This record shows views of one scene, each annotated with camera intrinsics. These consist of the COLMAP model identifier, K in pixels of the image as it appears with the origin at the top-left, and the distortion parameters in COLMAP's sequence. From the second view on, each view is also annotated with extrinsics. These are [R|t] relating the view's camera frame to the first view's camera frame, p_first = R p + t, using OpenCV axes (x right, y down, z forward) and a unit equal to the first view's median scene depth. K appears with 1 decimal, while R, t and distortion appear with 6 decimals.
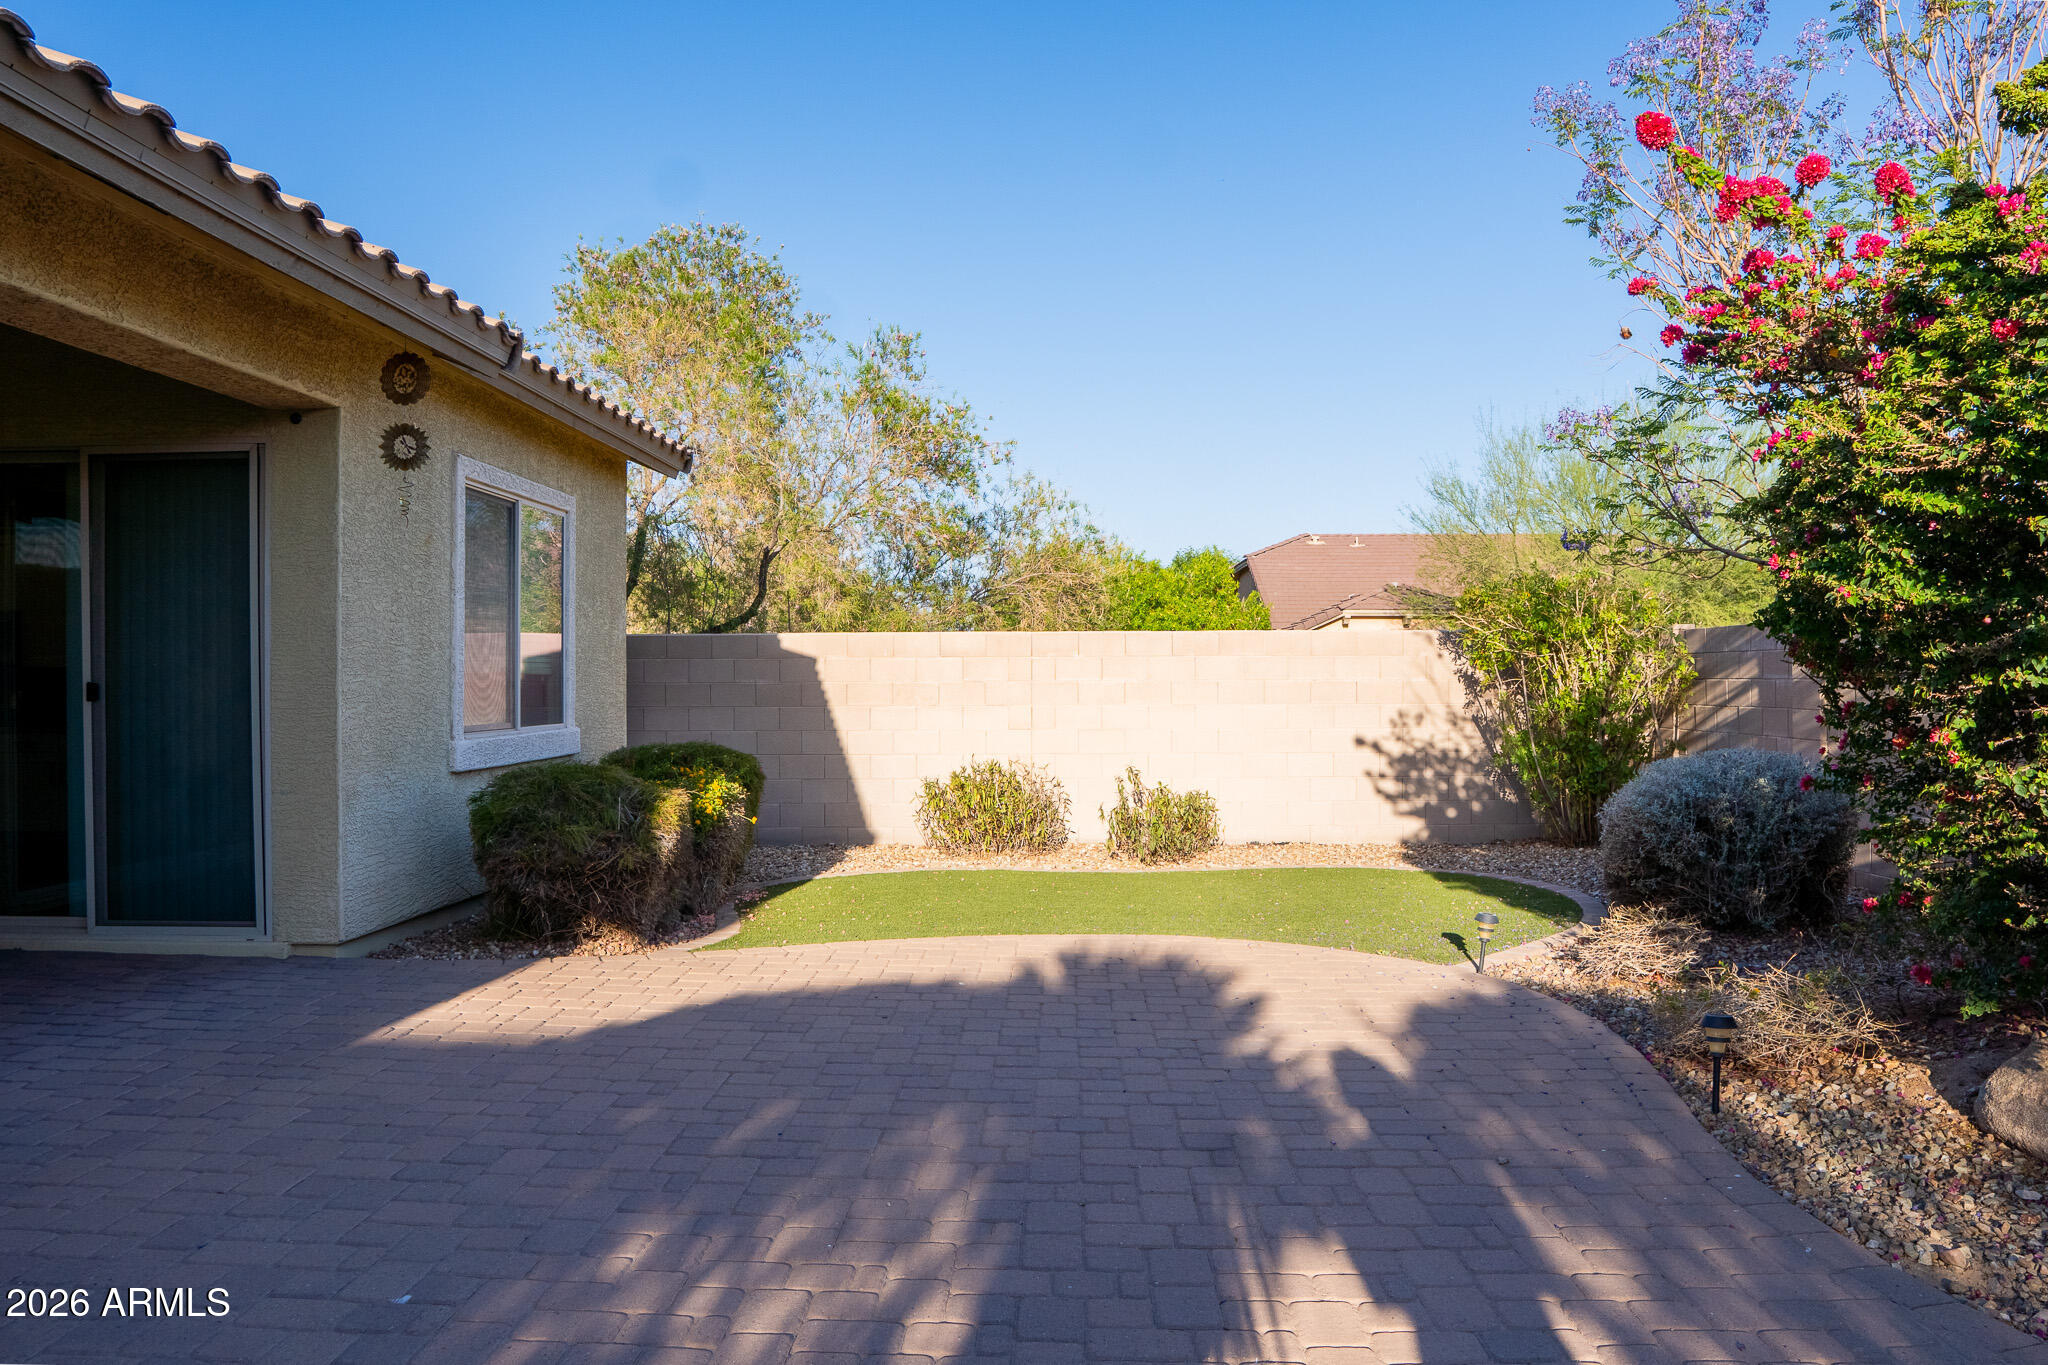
lens RADIAL K [[1474.0, 0, 1024.0], [0, 1474.0, 682.5], [0, 0, 1]] dist [-0.059804, 0.053947]
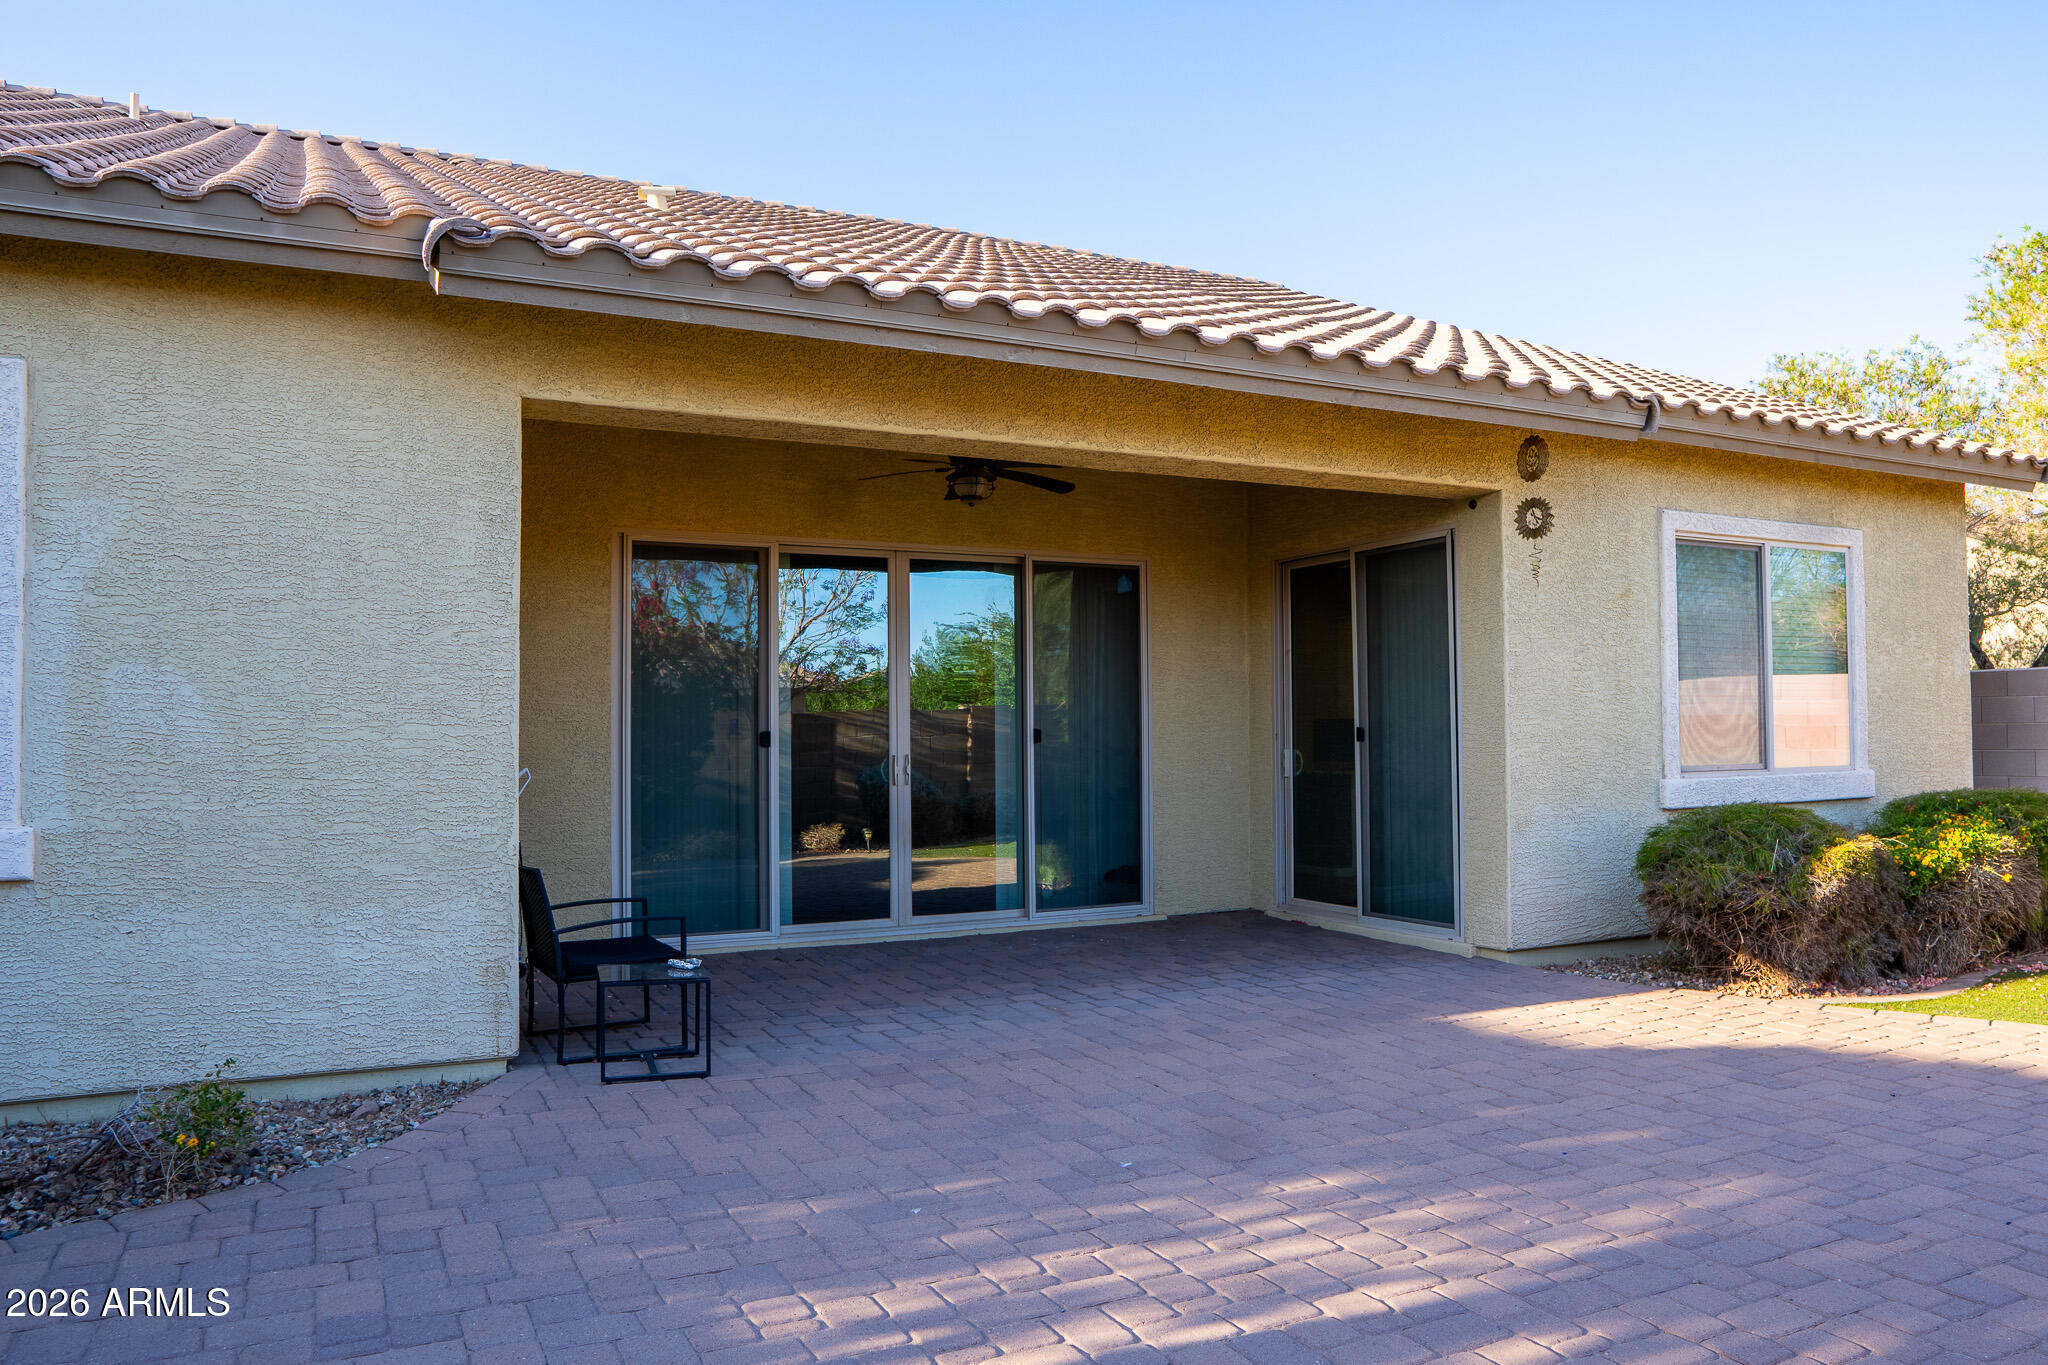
lens RADIAL K [[1452.5, 0, 1030.6], [0, 1452.5, 690.3], [0, 0, 1]] dist [-0.111233, 0.077864]
pose [[0.510877, -0.028110, -0.859194, 0.320827], [0.006921, 0.999567, -0.028588, 0.001952], [0.859626, 0.008659, 0.510851, 0.089290]]
